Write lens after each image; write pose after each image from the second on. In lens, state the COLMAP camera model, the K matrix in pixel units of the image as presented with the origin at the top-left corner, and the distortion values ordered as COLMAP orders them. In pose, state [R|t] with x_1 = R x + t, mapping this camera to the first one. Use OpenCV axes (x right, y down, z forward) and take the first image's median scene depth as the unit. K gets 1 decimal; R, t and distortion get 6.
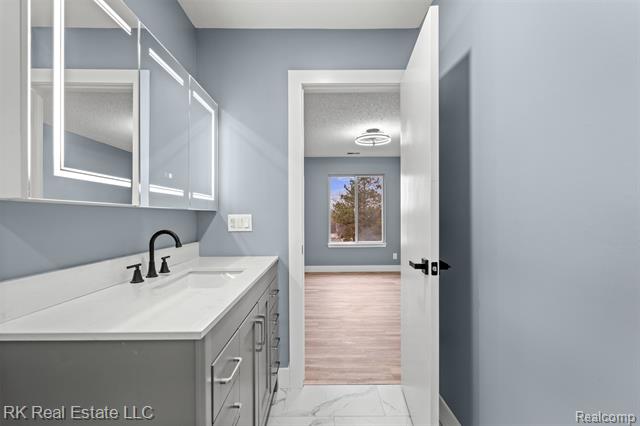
lens RADIAL K [[282.0, 0, 320.8], [0, 282.0, 215.2], [0, 0, 1]] dist [-0.002468, 0.000052]
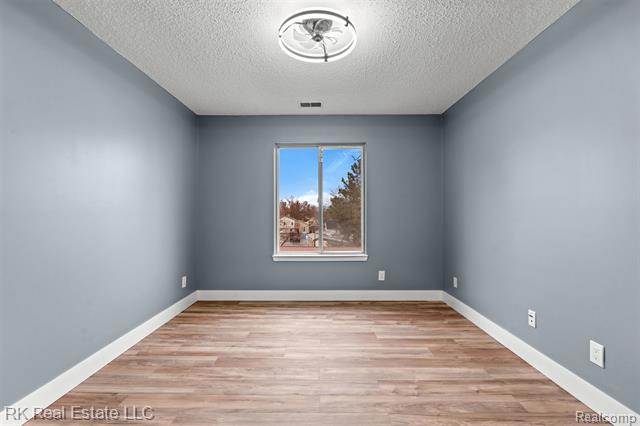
lens RADIAL K [[282.0, 0, 319.3], [0, 282.0, 210.2], [0, 0, 1]] dist [-0.002468, 0.000052]
pose [[0.999904, 0.009932, -0.009616, 0.049775], [-0.009933, 0.999951, -0.000105, 0.000751], [0.009615, 0.000200, 0.999954, 0.142774]]
